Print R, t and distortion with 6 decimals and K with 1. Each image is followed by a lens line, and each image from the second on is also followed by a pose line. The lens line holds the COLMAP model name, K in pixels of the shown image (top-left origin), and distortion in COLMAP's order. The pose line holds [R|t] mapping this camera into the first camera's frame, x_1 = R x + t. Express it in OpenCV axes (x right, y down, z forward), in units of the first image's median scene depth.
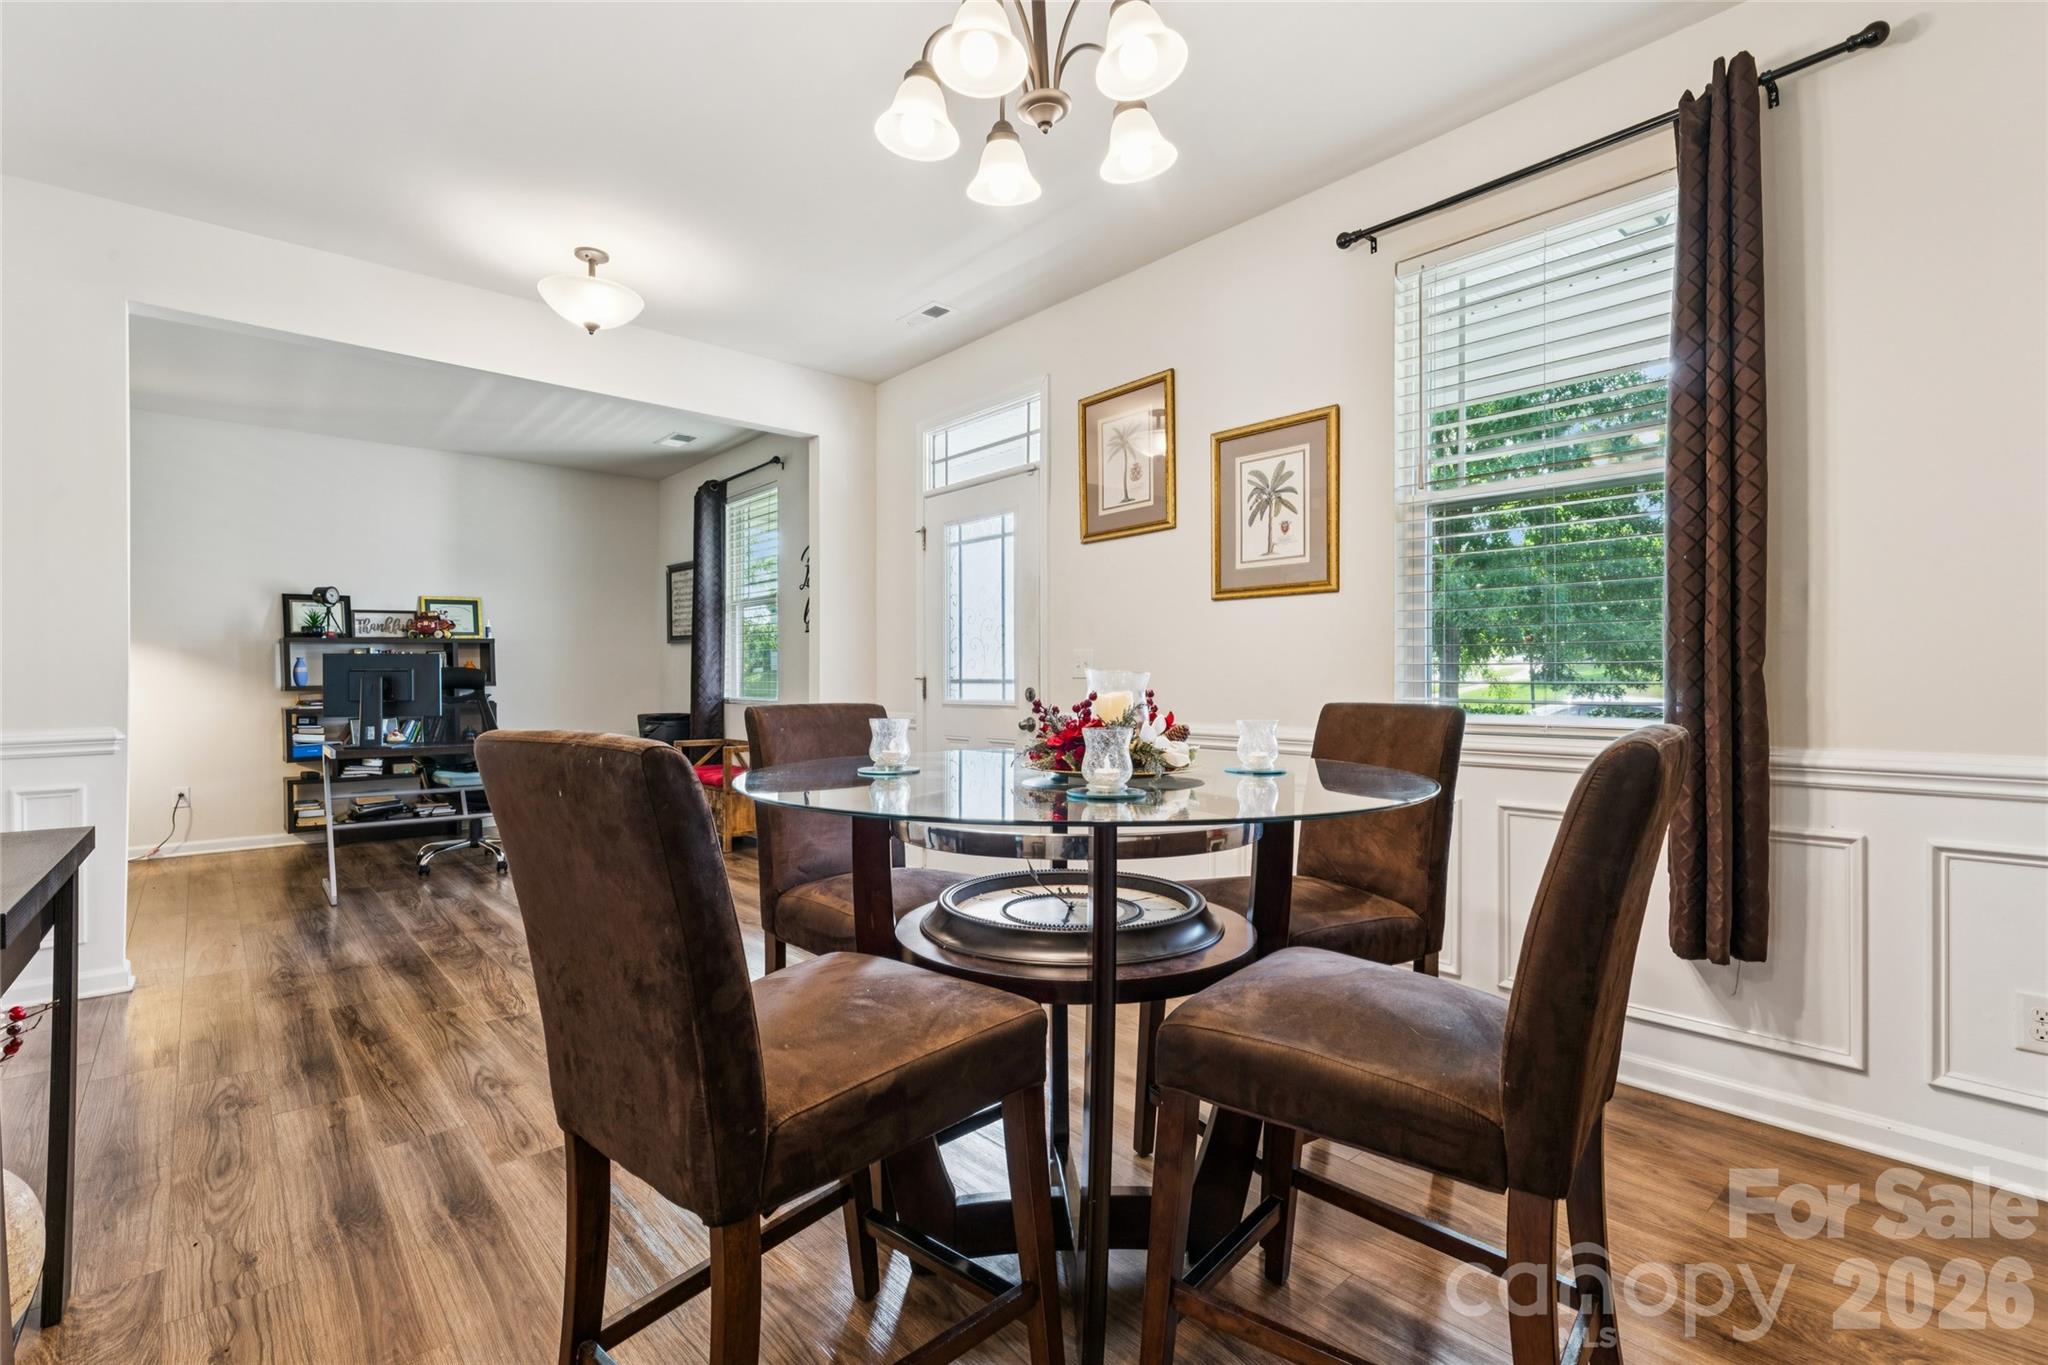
lens RADIAL K [[930.1, 0, 1030.0], [0, 930.1, 691.5], [0, 0, 1]] dist [-0.000064, -0.000930]
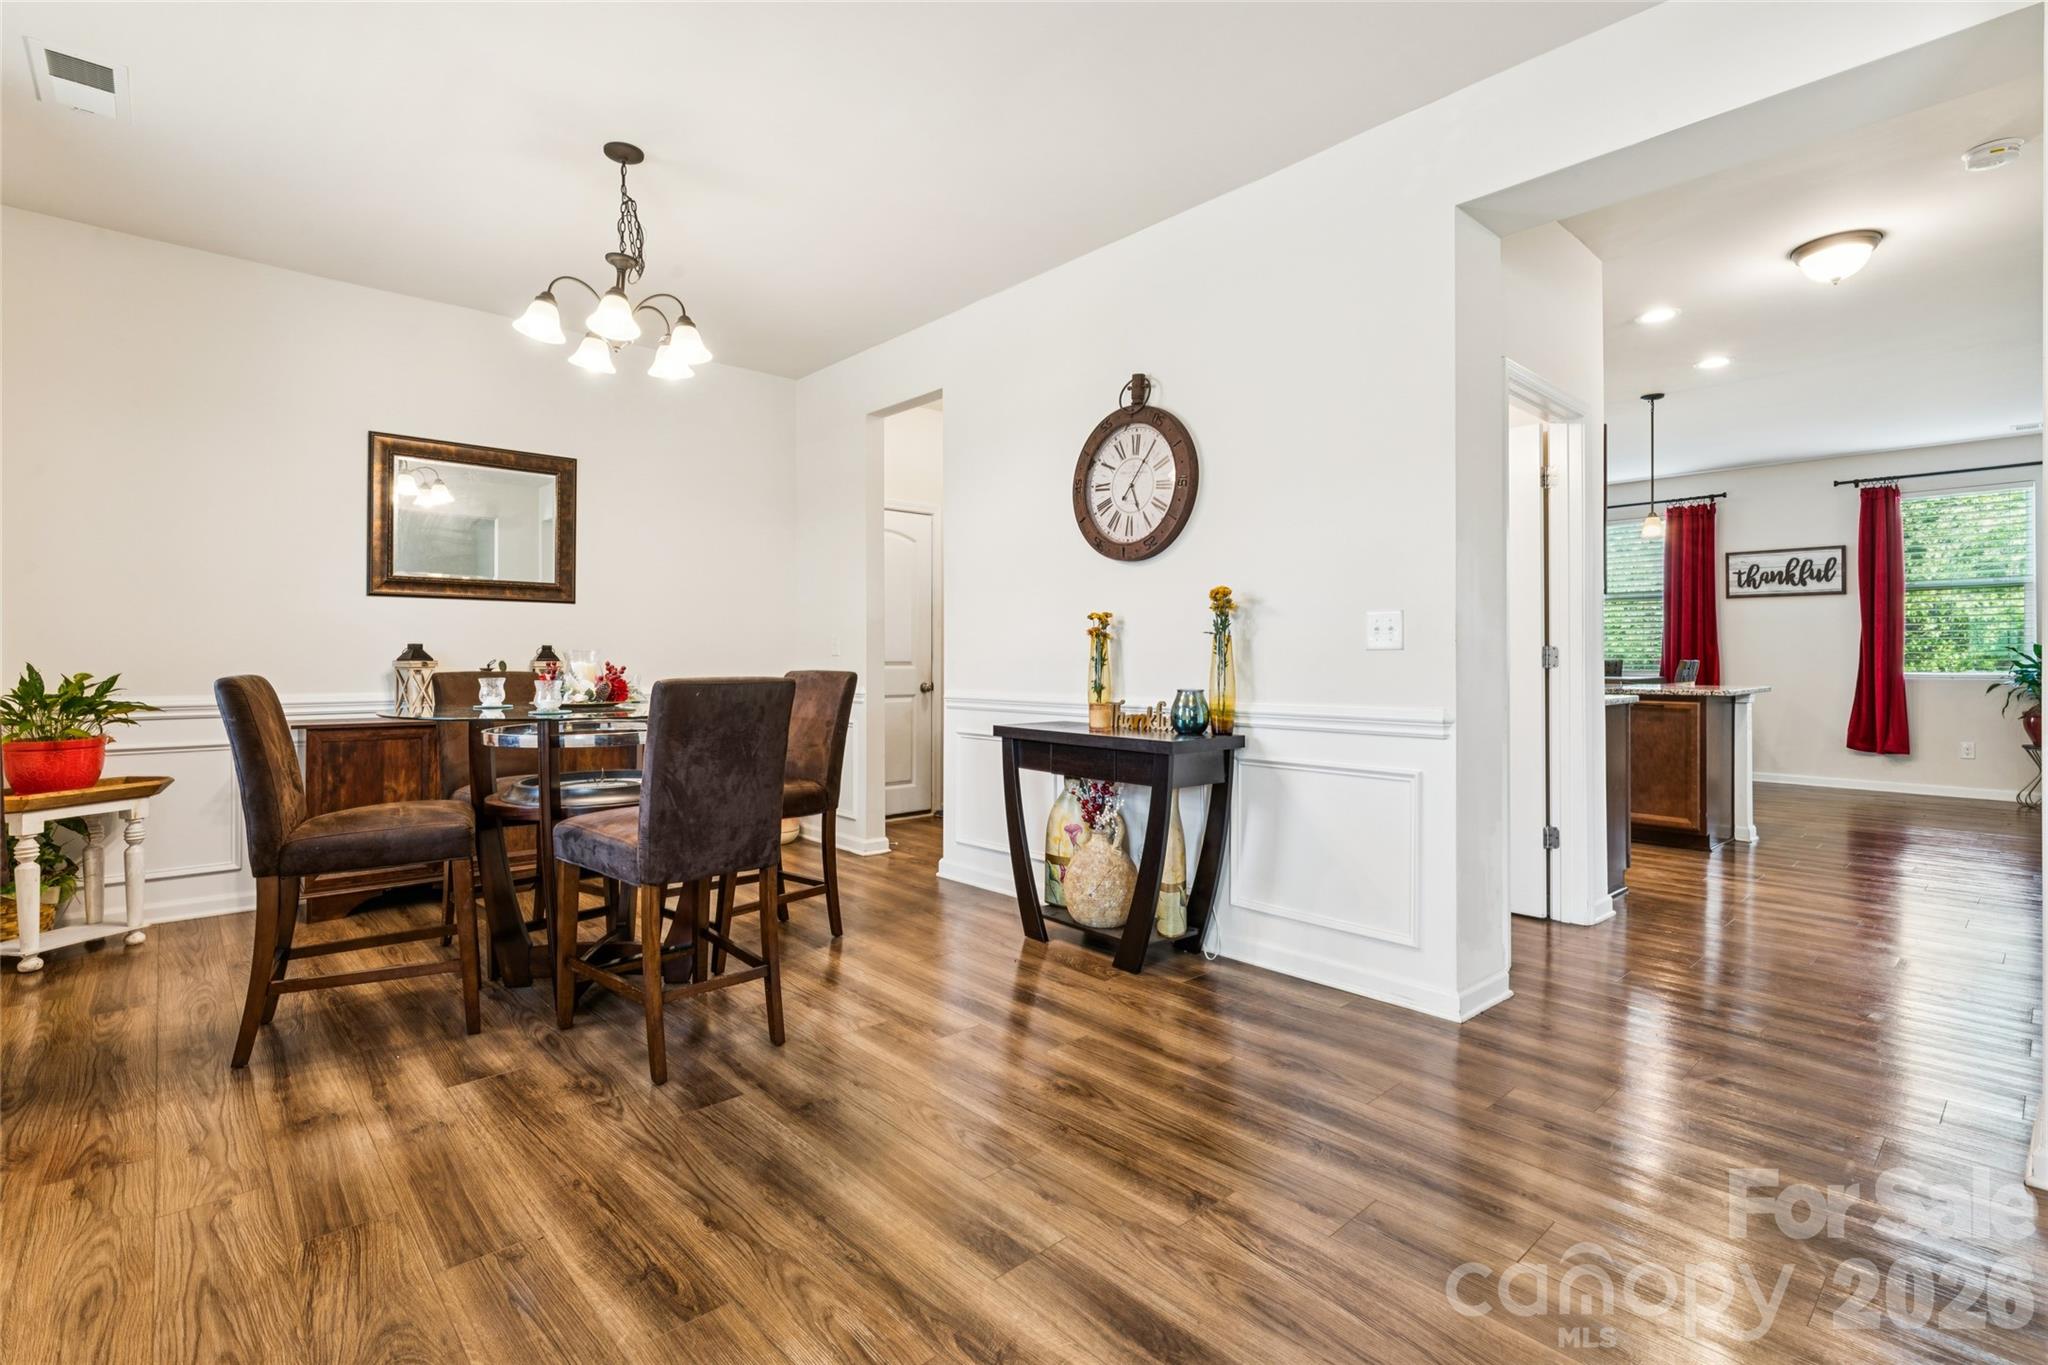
lens RADIAL K [[930.1, 0, 1029.8], [0, 930.1, 649.2], [0, 0, 1]] dist [-0.000064, -0.000930]
pose [[-0.999943, 0.003102, -0.010188, -0.390381], [0.003082, 0.999993, 0.001958, -0.013628], [0.010194, 0.001926, -0.999946, 1.444094]]
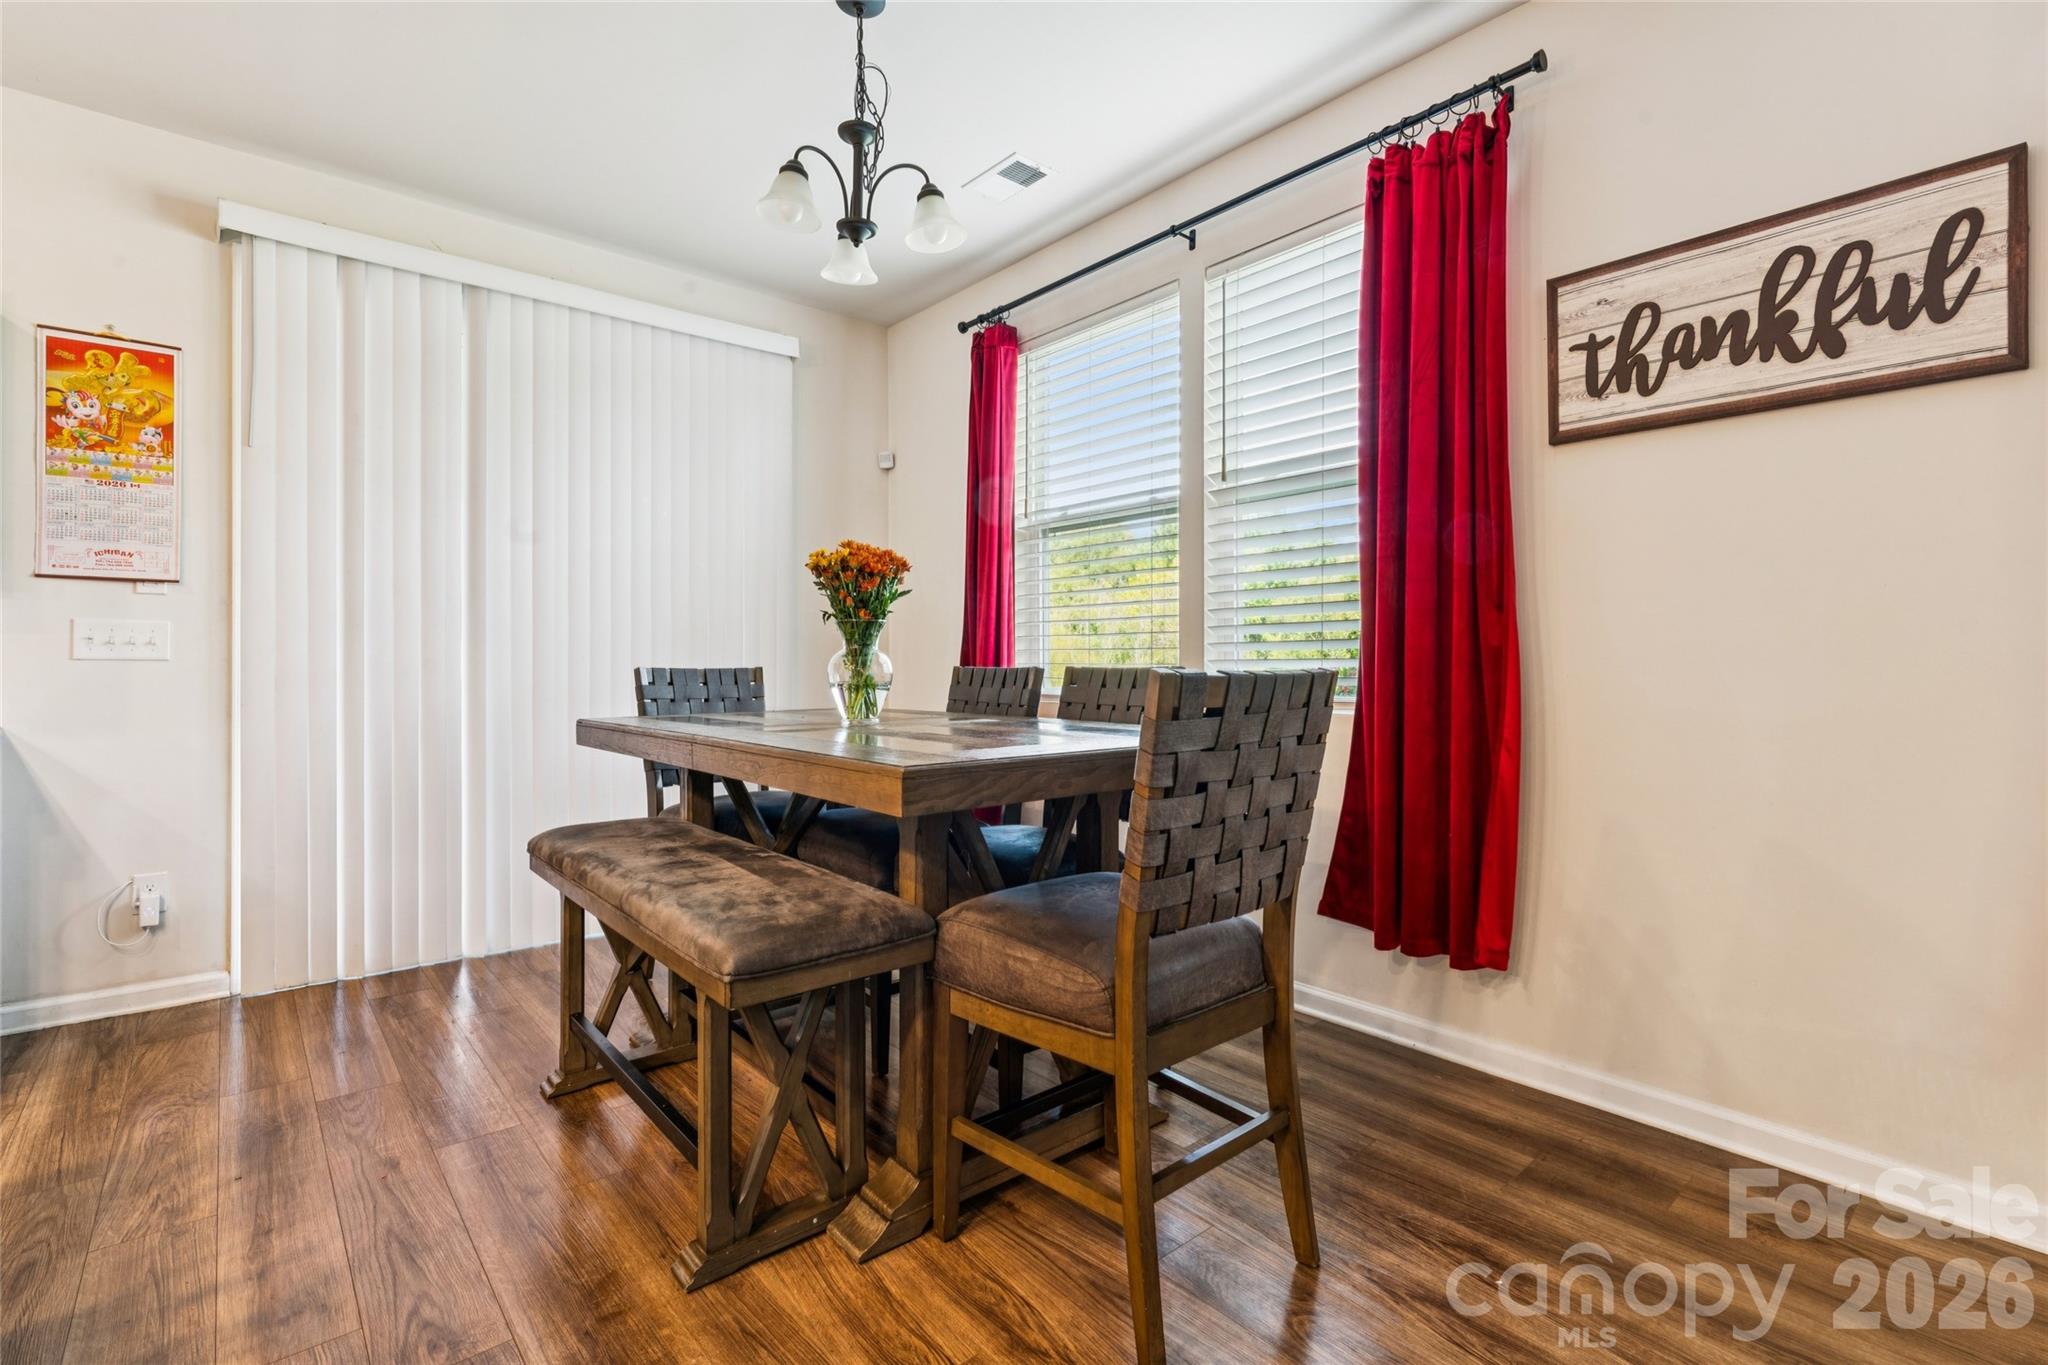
lens RADIAL K [[930.1, 0, 1023.0], [0, 930.1, 662.0], [0, 0, 1]] dist [-0.000064, -0.000930]
pose [[-0.999948, 0.007099, 0.007362, -1.915684], [0.007170, 0.999927, 0.009740, 0.013977], [-0.007292, 0.009793, -0.999925, -0.356578]]
